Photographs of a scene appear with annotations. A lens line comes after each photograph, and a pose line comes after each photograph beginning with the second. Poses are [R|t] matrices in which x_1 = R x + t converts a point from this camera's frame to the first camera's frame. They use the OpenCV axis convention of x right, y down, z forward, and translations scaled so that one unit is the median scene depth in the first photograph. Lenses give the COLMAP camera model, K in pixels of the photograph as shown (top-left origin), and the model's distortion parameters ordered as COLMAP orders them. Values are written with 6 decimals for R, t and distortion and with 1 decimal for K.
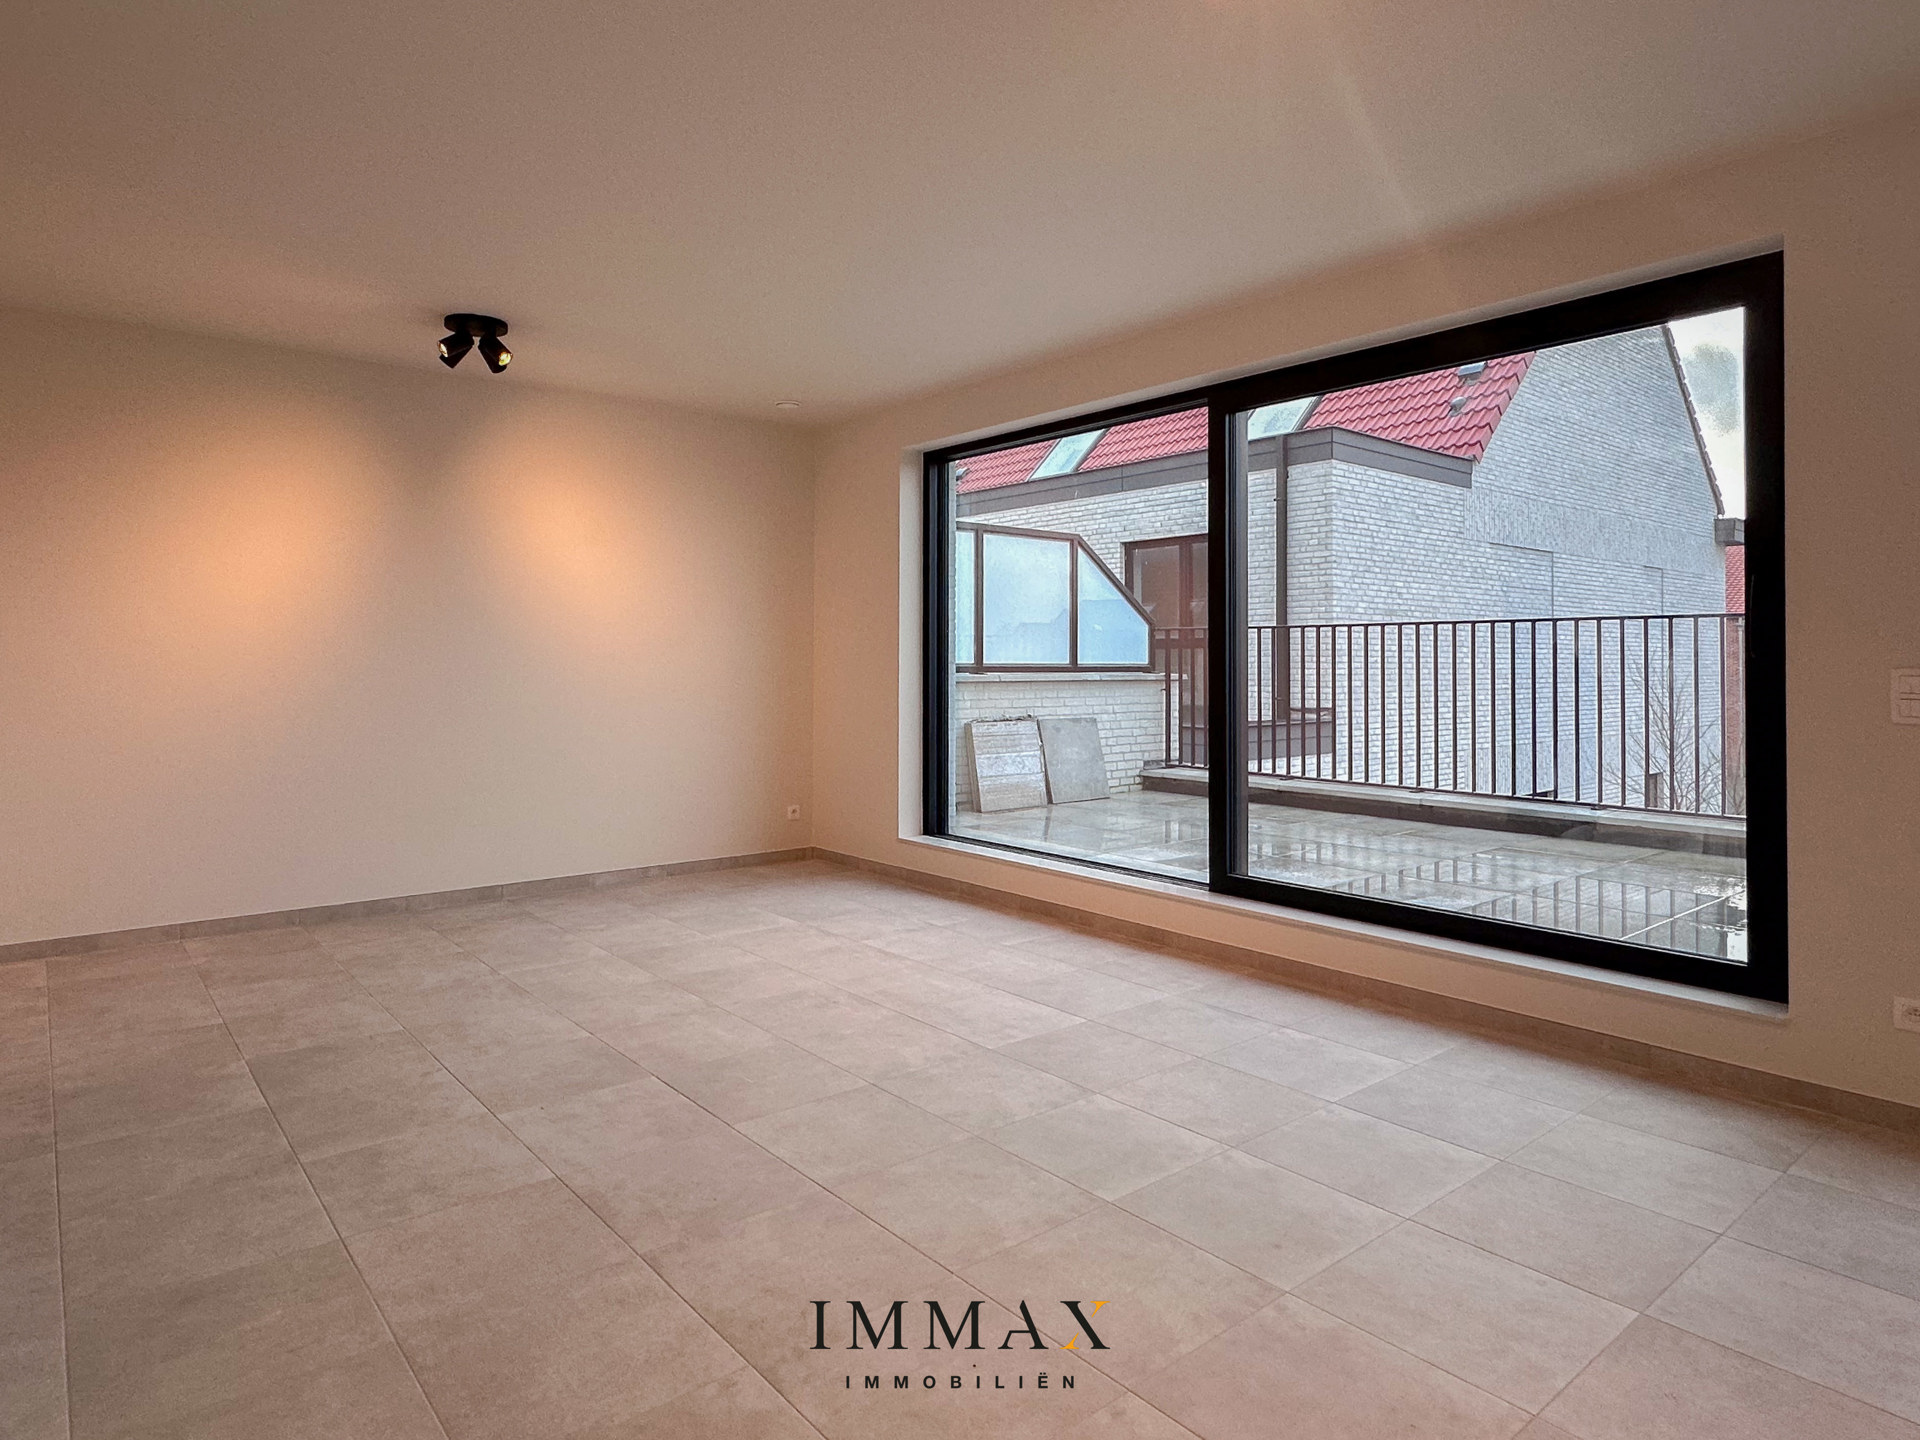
lens RADIAL K [[1117.4, 0, 949.7], [0, 1117.4, 649.1], [0, 0, 1]] dist [0.002845, 0.000675]
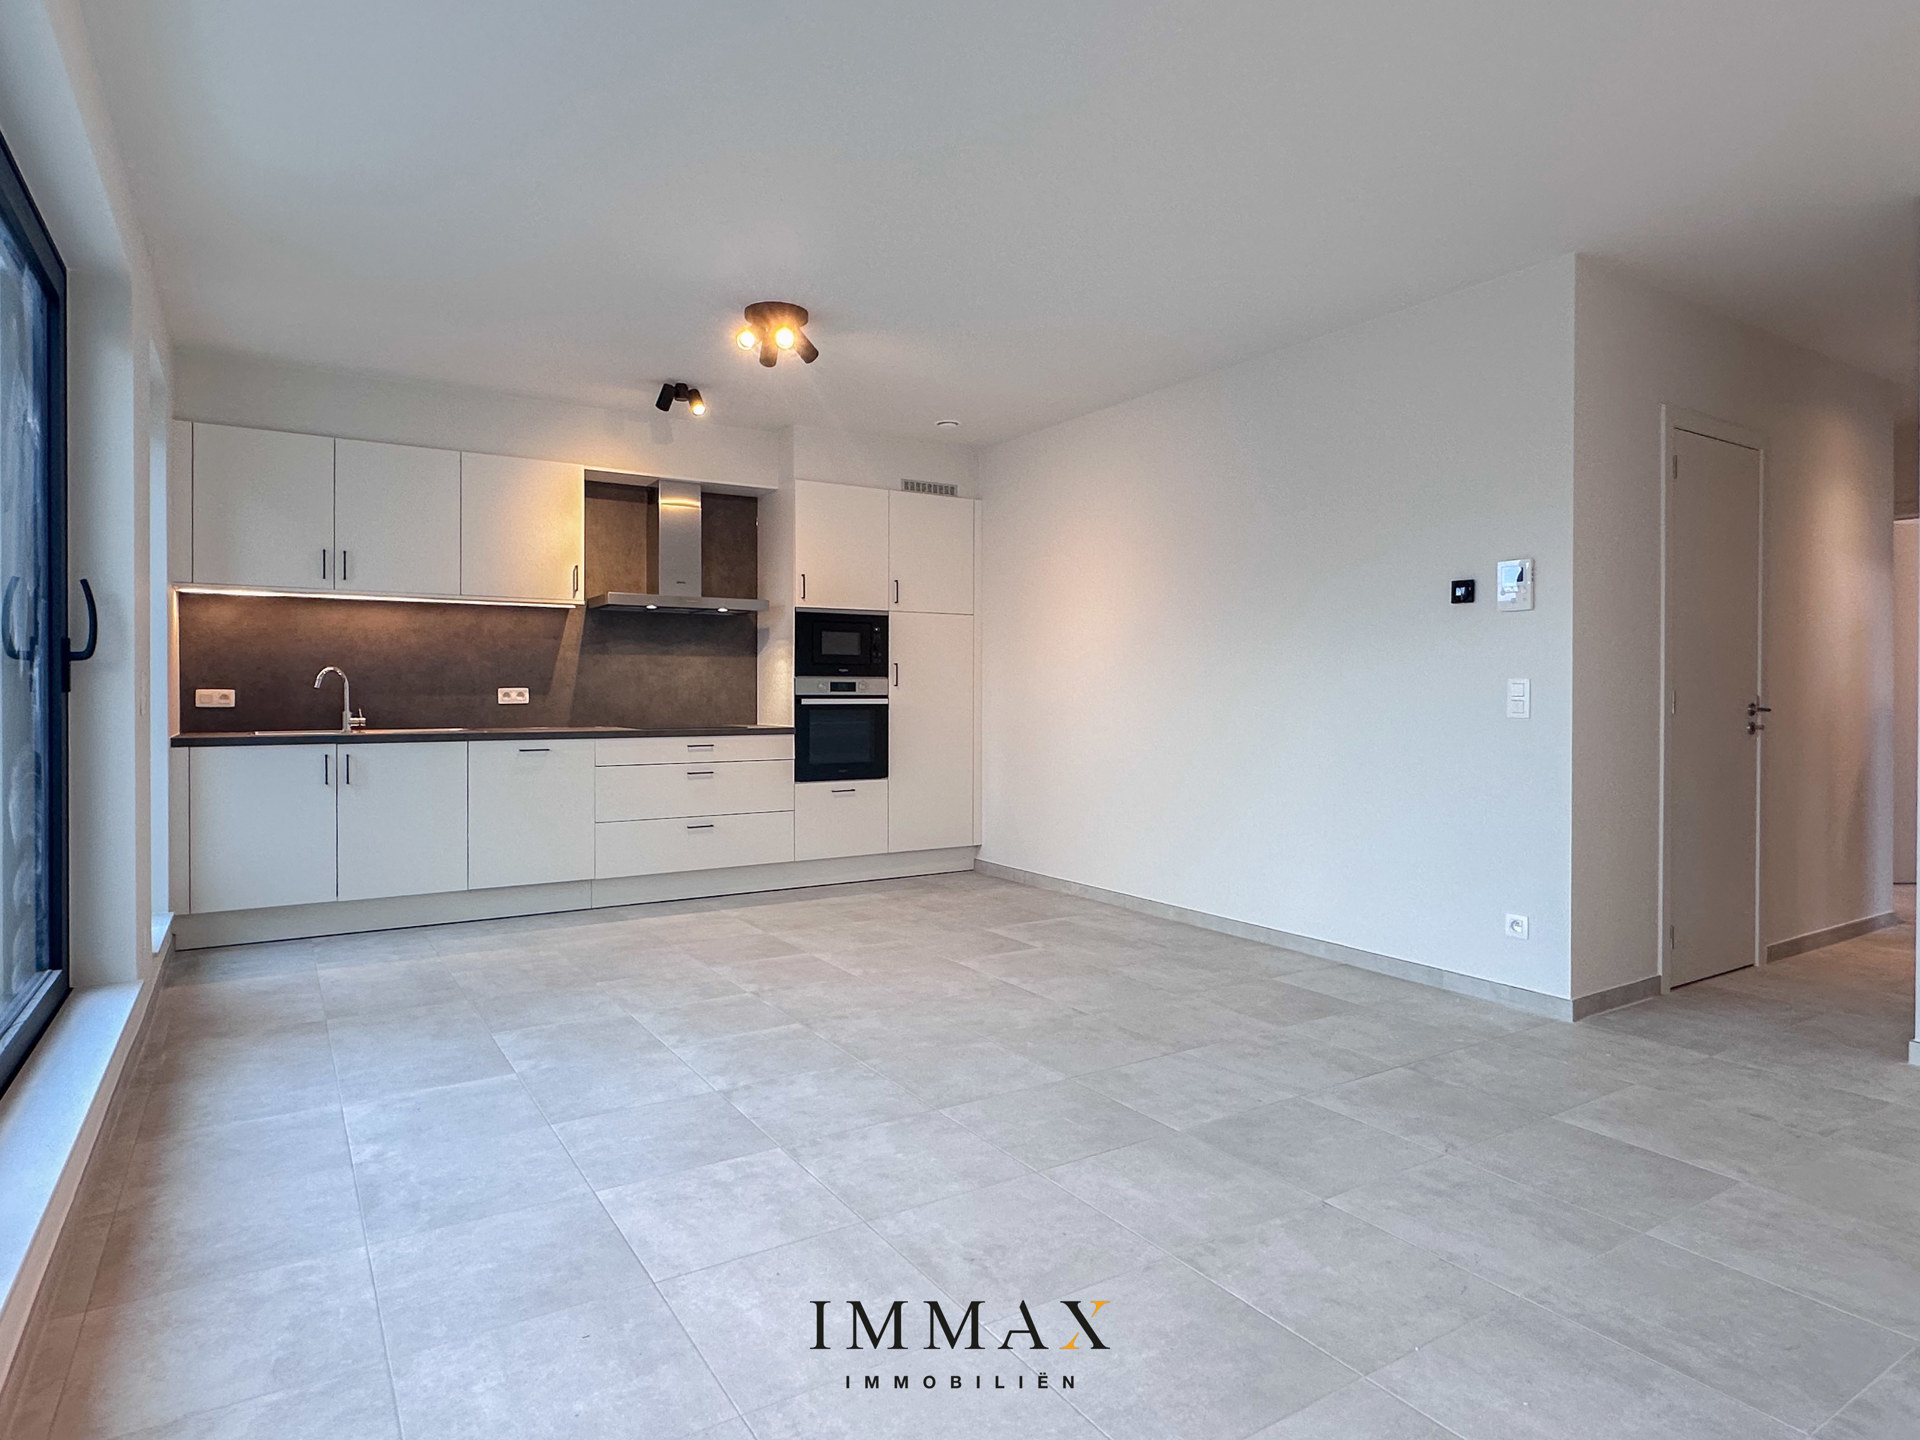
lens RADIAL K [[1094.6, 0, 960.3], [0, 1094.6, 697.8], [0, 0, 1]] dist [0.000334, -0.000057]
pose [[-0.992101, -0.003533, 0.125389, -0.218169], [-0.004192, 0.999979, -0.004991, 0.048058], [-0.125369, -0.005477, -0.992095, 2.041313]]
